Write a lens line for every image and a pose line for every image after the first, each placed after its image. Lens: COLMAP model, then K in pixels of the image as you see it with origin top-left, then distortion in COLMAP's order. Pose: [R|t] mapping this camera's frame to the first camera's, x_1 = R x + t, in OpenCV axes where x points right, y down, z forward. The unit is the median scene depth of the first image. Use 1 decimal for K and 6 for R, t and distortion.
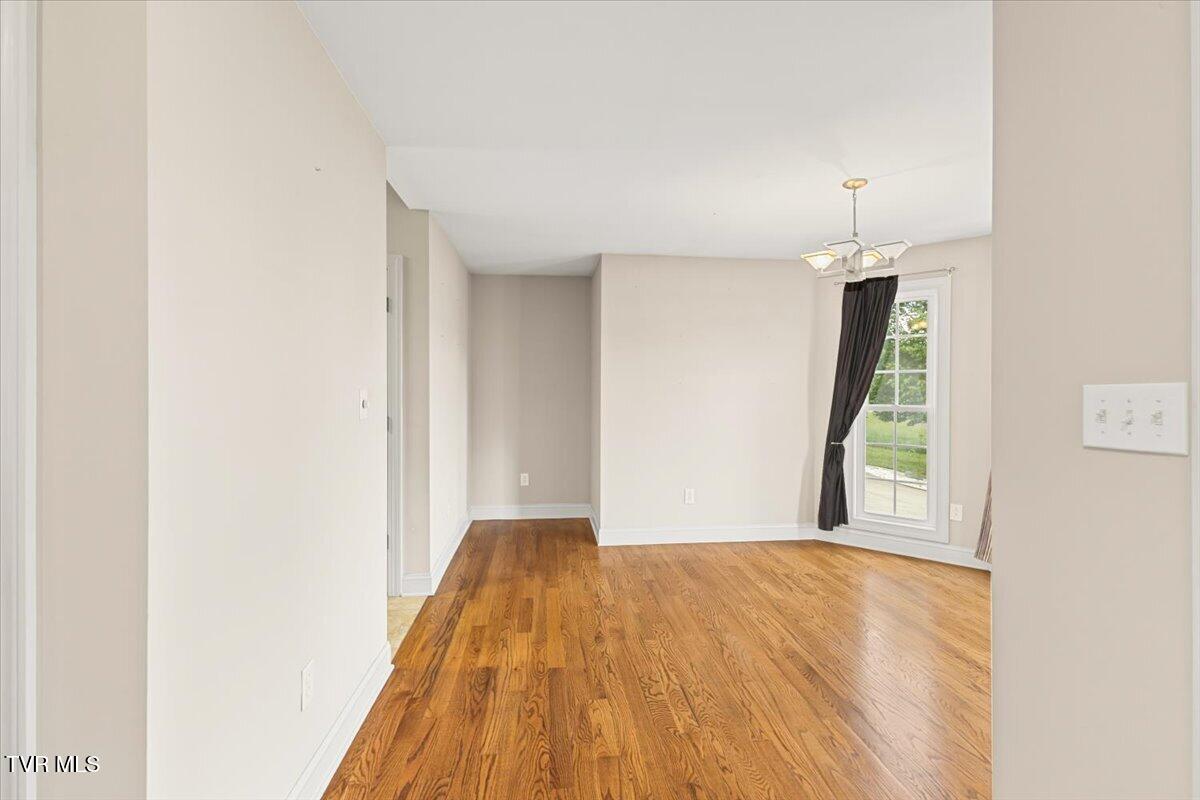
lens RADIAL K [[512.6, 0, 596.9], [0, 512.6, 393.8], [0, 0, 1]] dist [0.002157, -0.000447]
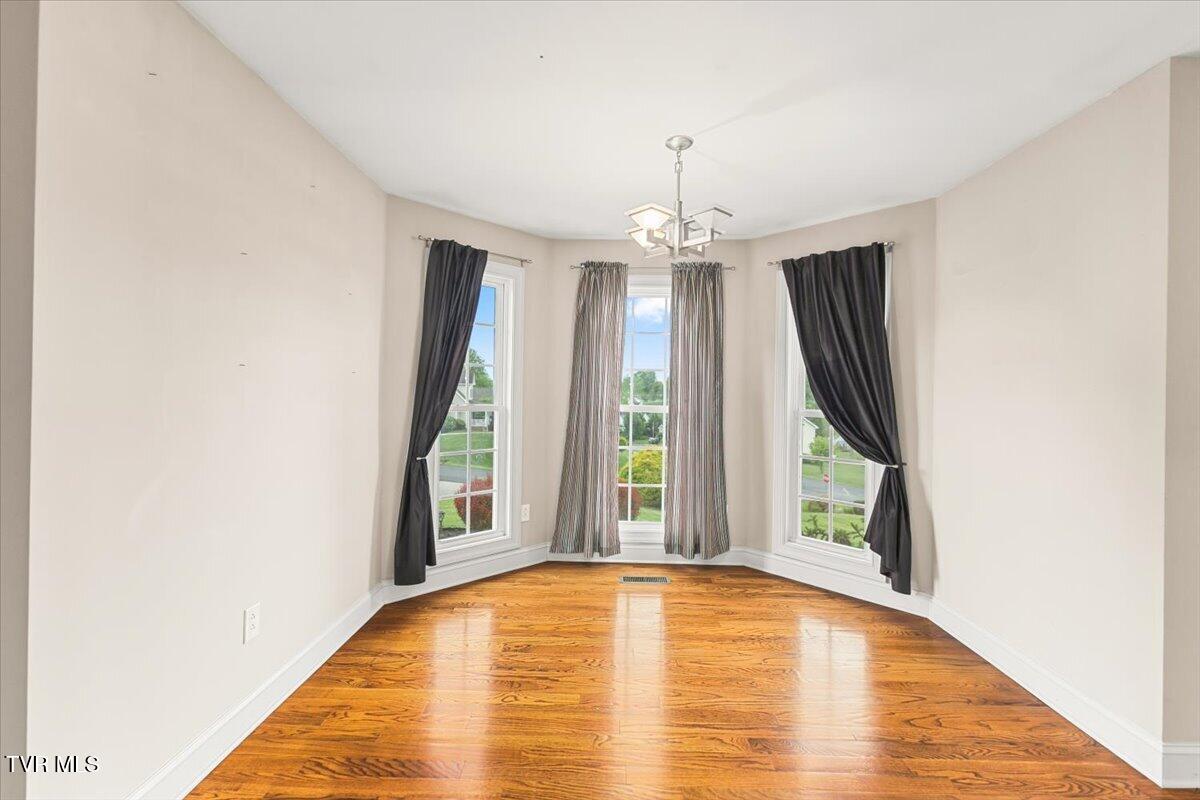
lens RADIAL K [[512.6, 0, 596.2], [0, 512.6, 398.1], [0, 0, 1]] dist [0.002157, -0.000447]
pose [[0.122951, -0.011024, 0.992351, -0.248874], [-0.010420, 0.999869, 0.012398, -0.000694], [-0.992358, -0.011865, 0.122820, 0.752213]]
